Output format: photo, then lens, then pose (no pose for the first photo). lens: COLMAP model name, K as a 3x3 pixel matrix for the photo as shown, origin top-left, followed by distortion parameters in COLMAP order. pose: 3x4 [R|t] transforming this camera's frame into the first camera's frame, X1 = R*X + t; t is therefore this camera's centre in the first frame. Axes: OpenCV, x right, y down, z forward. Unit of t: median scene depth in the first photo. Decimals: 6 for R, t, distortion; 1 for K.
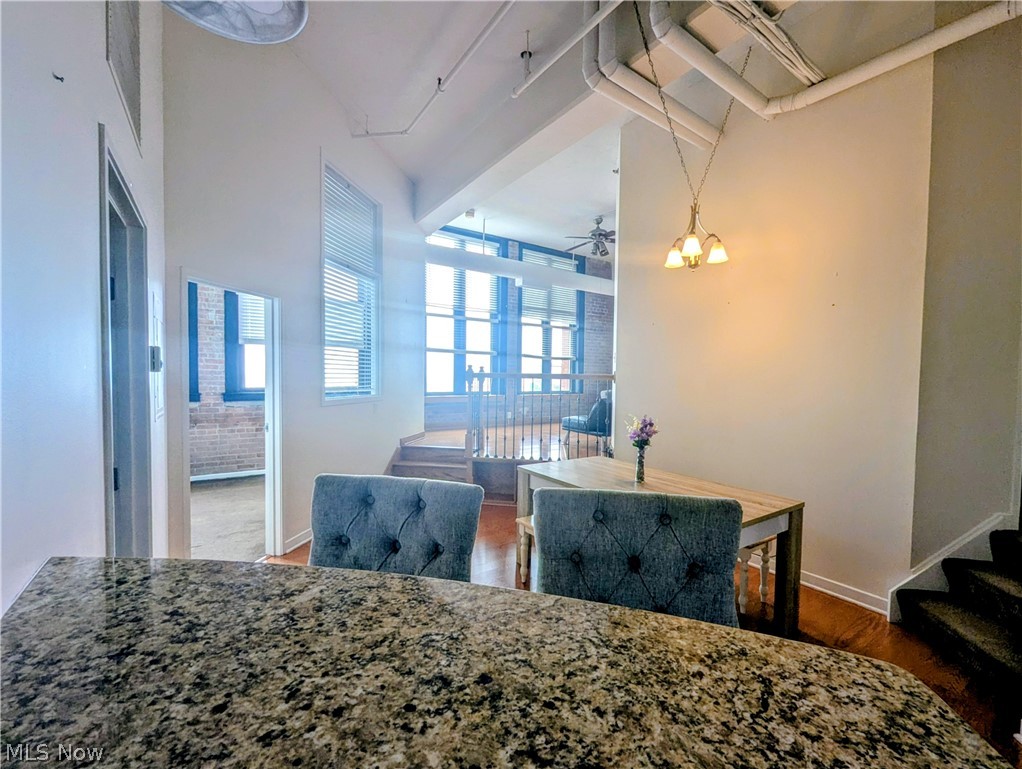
lens RADIAL K [[426.1, 0, 515.1], [0, 426.1, 390.1], [0, 0, 1]] dist [0.000241, 0.000013]
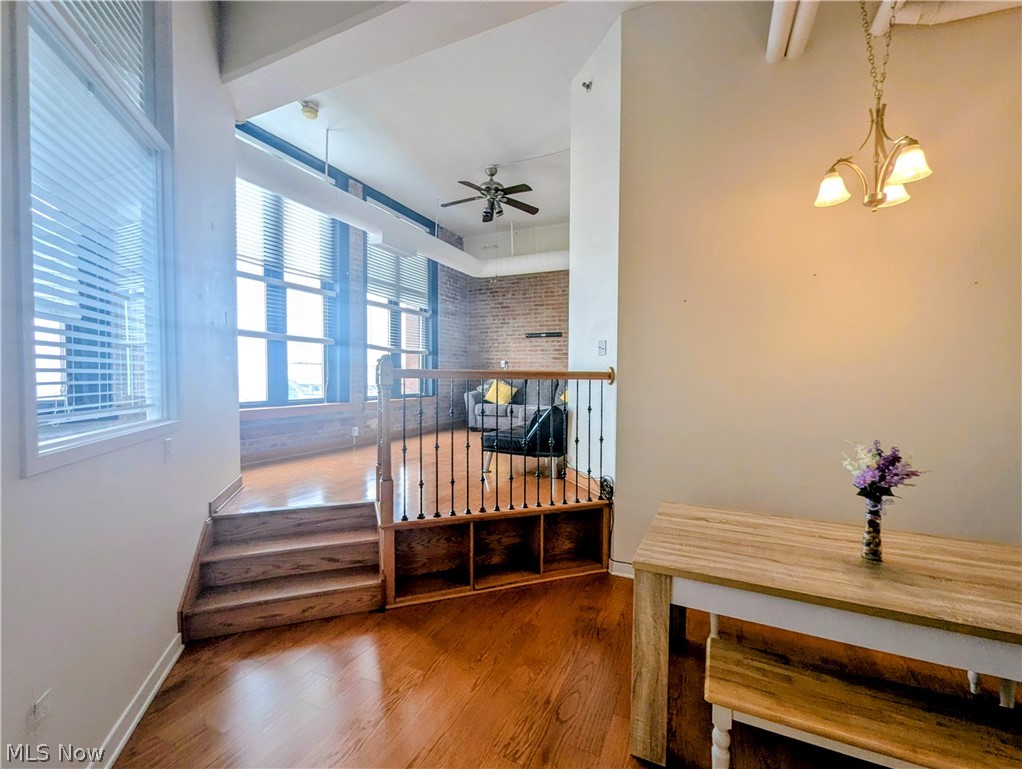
lens RADIAL K [[426.1, 0, 515.1], [0, 426.1, 390.1], [0, 0, 1]] dist [0.000241, 0.000013]
pose [[0.859795, -0.024144, 0.510067, -0.149152], [0.021185, 0.999708, 0.011609, -0.009945], [-0.510199, 0.000825, 0.860056, 0.278536]]
